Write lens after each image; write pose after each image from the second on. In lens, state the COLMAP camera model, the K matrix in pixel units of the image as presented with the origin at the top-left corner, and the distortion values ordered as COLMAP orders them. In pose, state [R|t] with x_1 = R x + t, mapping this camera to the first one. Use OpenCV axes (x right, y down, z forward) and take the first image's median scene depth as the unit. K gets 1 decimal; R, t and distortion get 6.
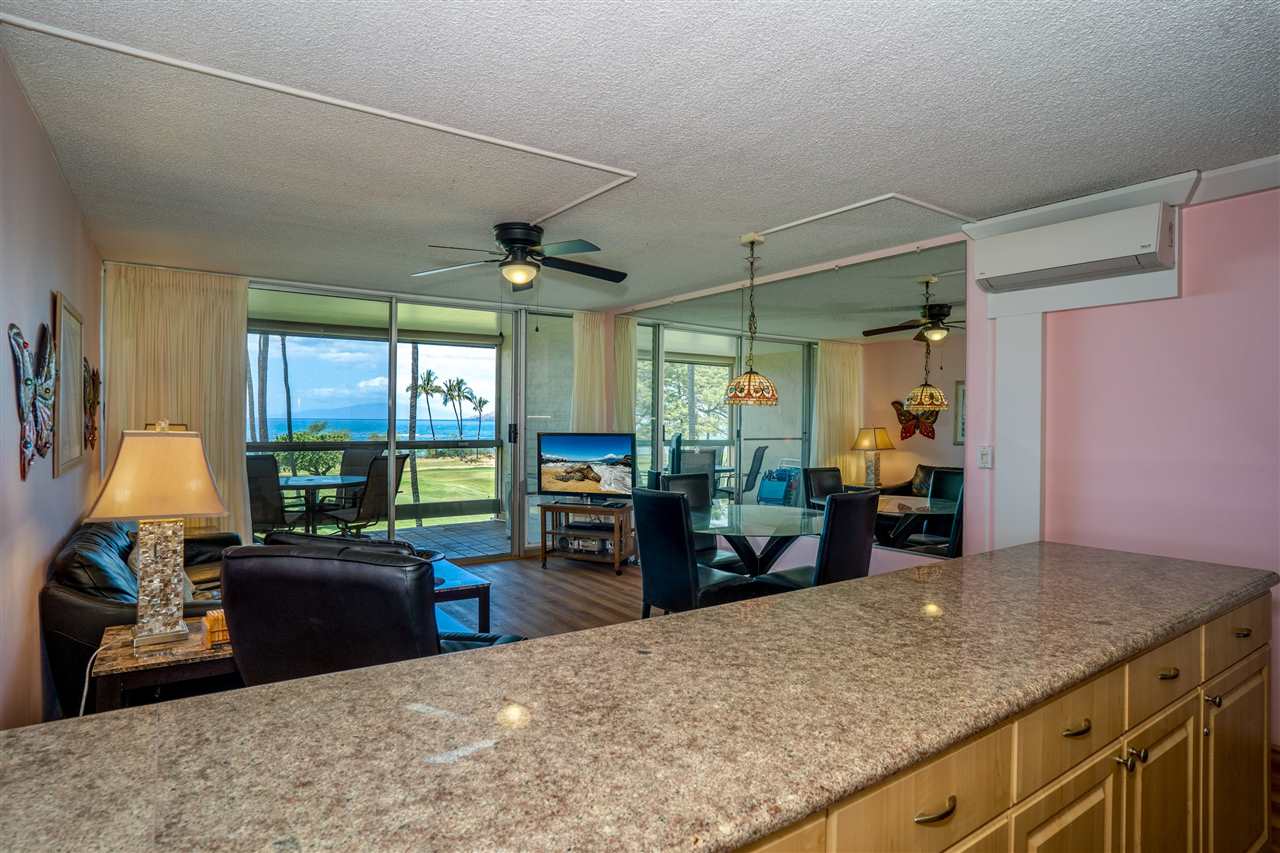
lens RADIAL K [[676.4, 0, 635.1], [0, 676.4, 426.9], [0, 0, 1]] dist [-0.077115, 0.039981]
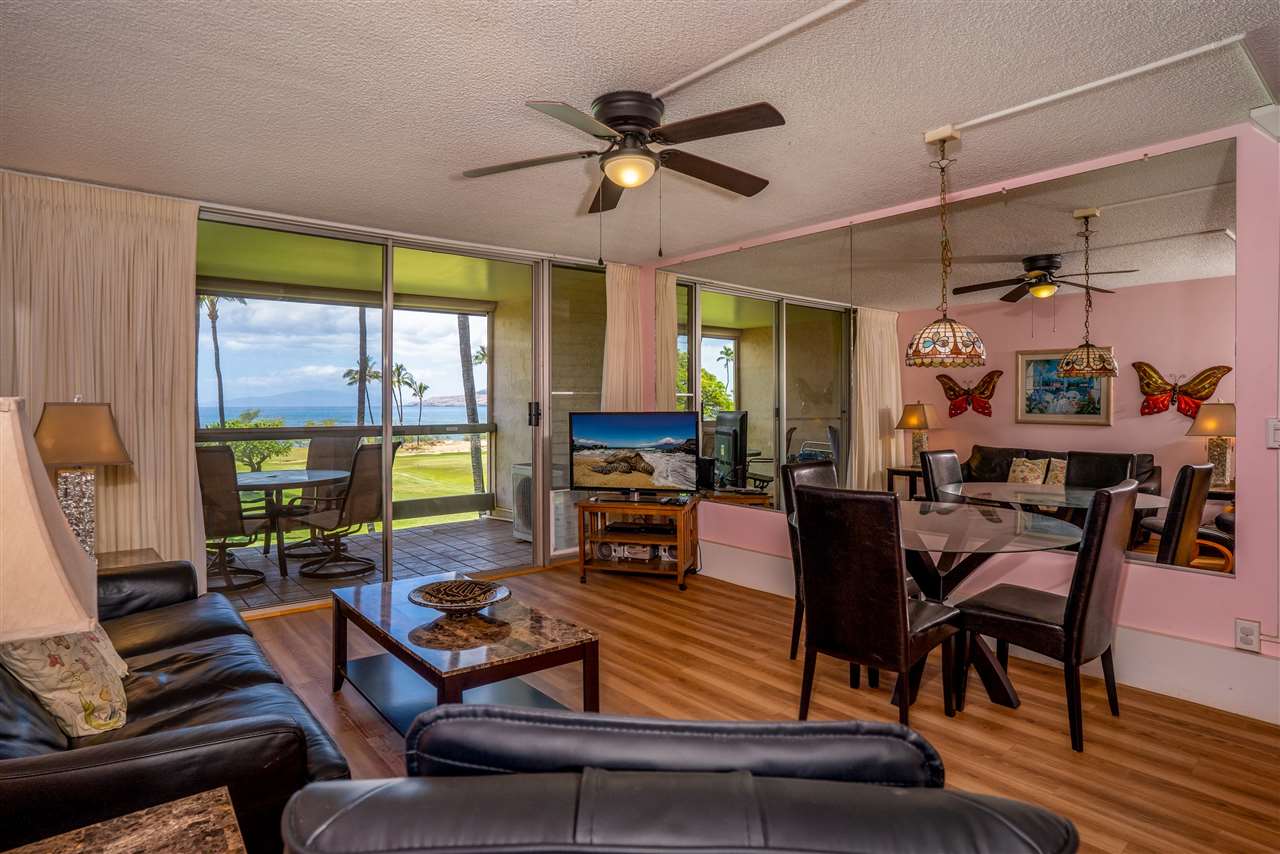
lens RADIAL K [[699.8, 0, 643.5], [0, 699.8, 406.3], [0, 0, 1]] dist [-0.086090, 0.050546]
pose [[0.997340, -0.011892, 0.071908, -0.118165], [0.012285, 0.999912, -0.005025, 0.005998], [-0.071842, 0.005895, 0.997399, 0.172304]]
